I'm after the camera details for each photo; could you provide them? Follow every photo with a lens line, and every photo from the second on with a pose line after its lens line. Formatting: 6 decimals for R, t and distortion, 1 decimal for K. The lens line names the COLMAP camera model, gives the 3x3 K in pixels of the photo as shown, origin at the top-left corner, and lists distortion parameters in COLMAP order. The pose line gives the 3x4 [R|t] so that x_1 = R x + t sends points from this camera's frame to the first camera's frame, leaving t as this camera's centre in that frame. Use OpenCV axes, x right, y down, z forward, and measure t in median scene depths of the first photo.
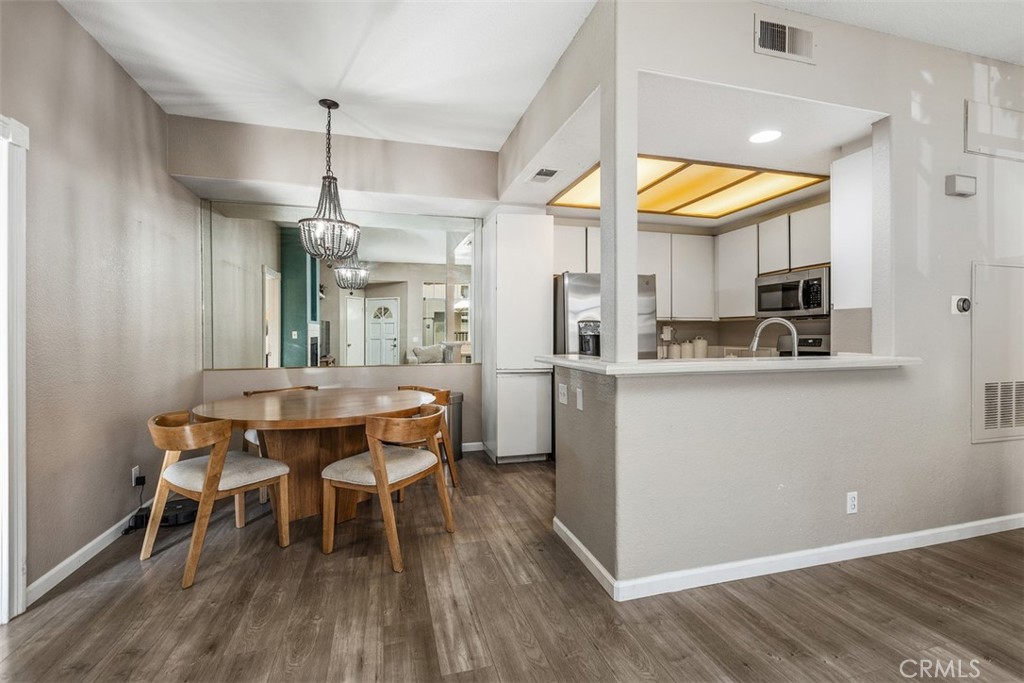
lens RADIAL K [[463.4, 0, 509.5], [0, 463.4, 337.0], [0, 0, 1]] dist [0.000521, -0.000744]
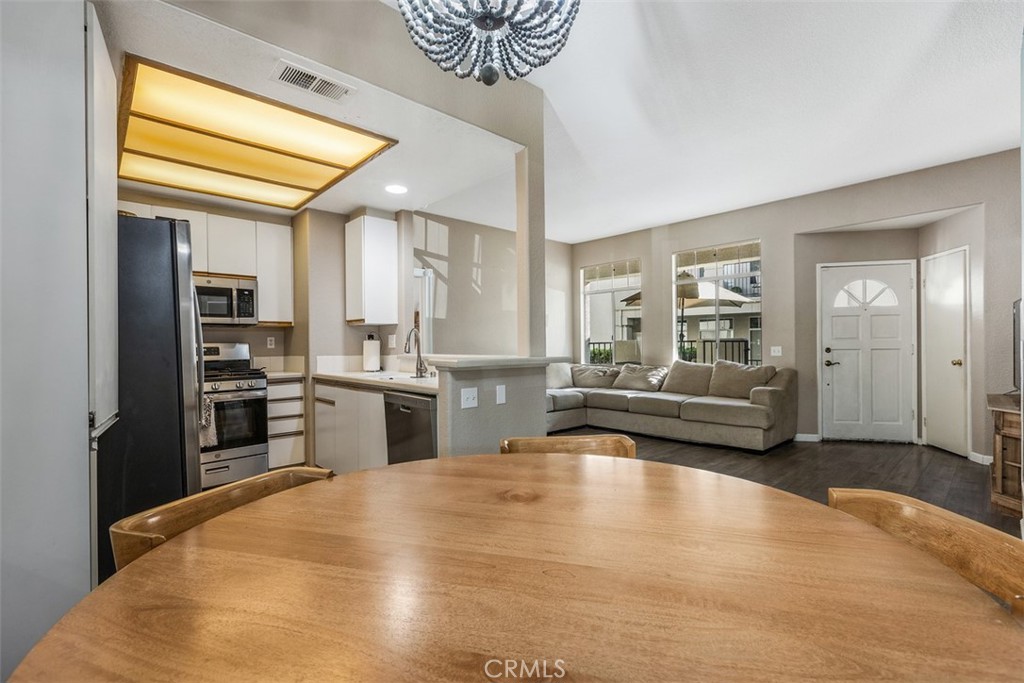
lens RADIAL K [[463.4, 0, 511.5], [0, 463.4, 347.9], [0, 0, 1]] dist [0.000521, -0.000744]
pose [[-0.454132, -0.006473, 0.890911, -0.606329], [0.017937, 0.999705, 0.016406, 0.000580], [-0.890754, 0.023431, -0.453882, 1.056409]]
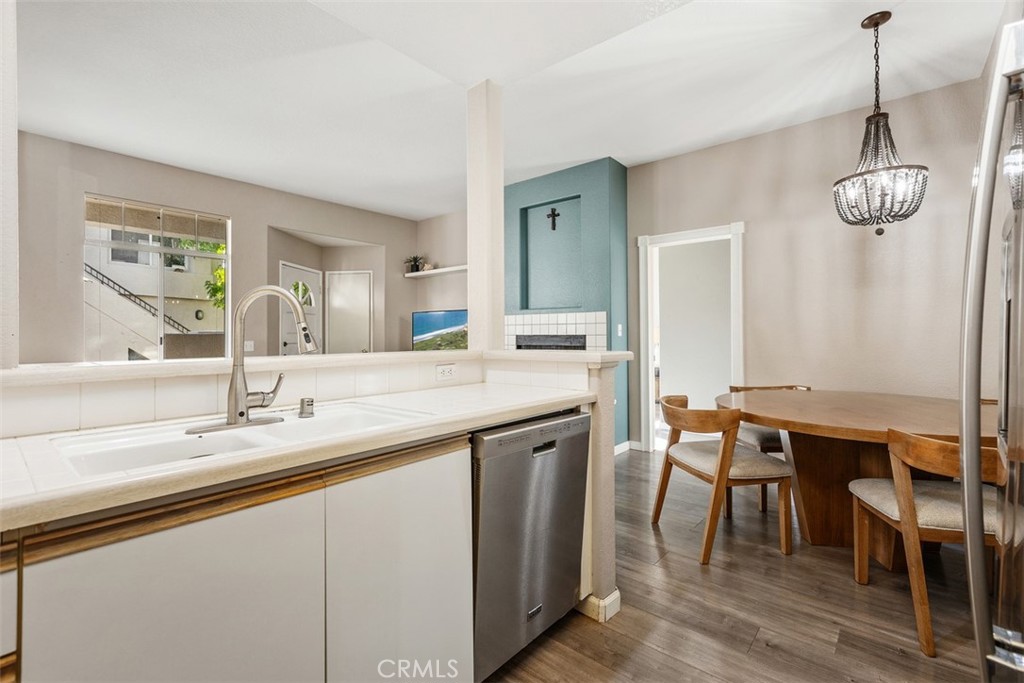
lens RADIAL K [[463.4, 0, 504.4], [0, 463.4, 336.1], [0, 0, 1]] dist [0.000521, -0.000744]
pose [[-0.827555, 0.009416, -0.561305, 0.494297], [0.004144, 0.999935, 0.010665, 0.008566], [0.561369, 0.006500, -0.827540, 1.185114]]
